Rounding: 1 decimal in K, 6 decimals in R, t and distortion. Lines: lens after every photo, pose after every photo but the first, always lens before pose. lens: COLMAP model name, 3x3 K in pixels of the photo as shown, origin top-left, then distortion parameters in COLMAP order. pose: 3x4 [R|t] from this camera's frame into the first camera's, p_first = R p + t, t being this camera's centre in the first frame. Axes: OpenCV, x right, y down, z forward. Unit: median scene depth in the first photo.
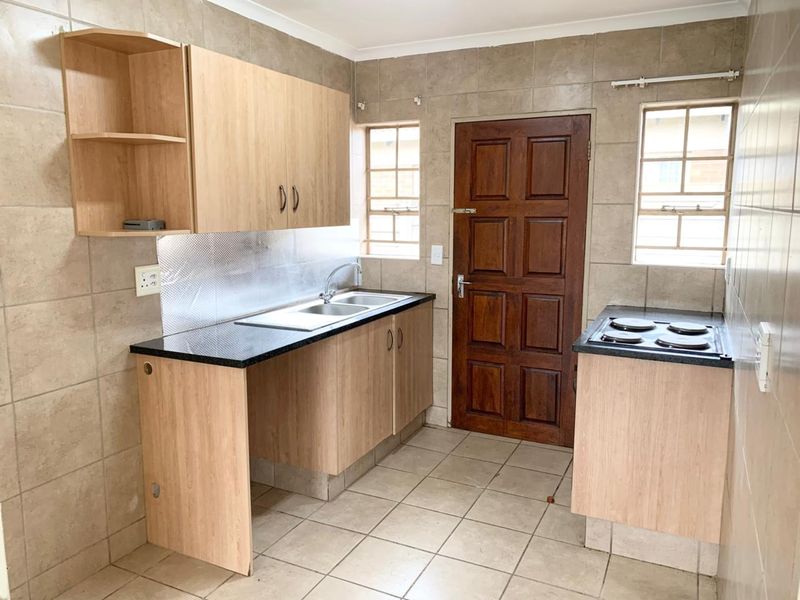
lens RADIAL K [[621.0, 0, 385.5], [0, 621.0, 294.5], [0, 0, 1]] dist [0.030670, -0.050437]
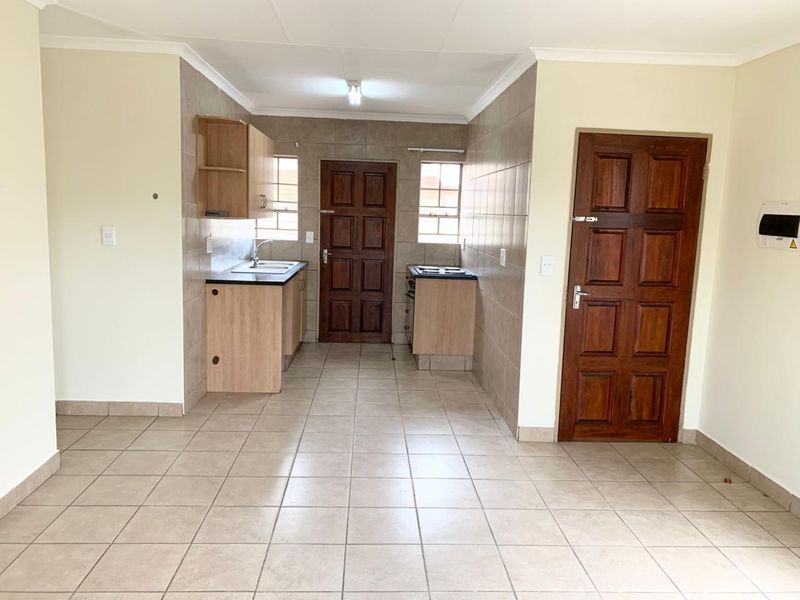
lens RADIAL K [[621.0, 0, 405.1], [0, 621.0, 300.9], [0, 0, 1]] dist [0.030670, -0.050437]
pose [[0.868859, -0.038097, 0.493592, -0.624026], [0.034558, 0.999270, 0.016294, 0.104627], [-0.493852, 0.002901, 0.869541, -0.685009]]
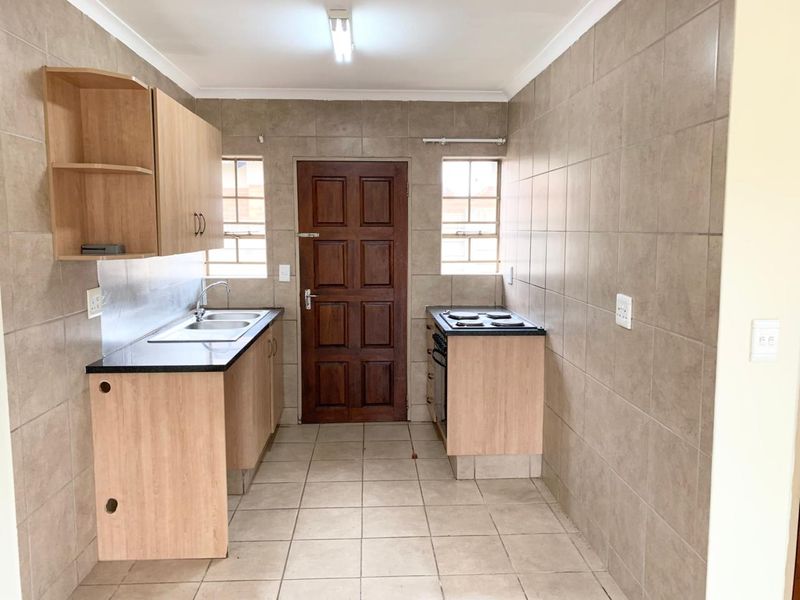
lens RADIAL K [[621.0, 0, 399.8], [0, 621.0, 295.6], [0, 0, 1]] dist [0.030670, -0.050437]
pose [[0.868987, -0.051086, 0.492191, -0.355408], [0.068895, 0.997460, -0.018106, 0.014956], [-0.490015, 0.049644, 0.870299, -0.119636]]
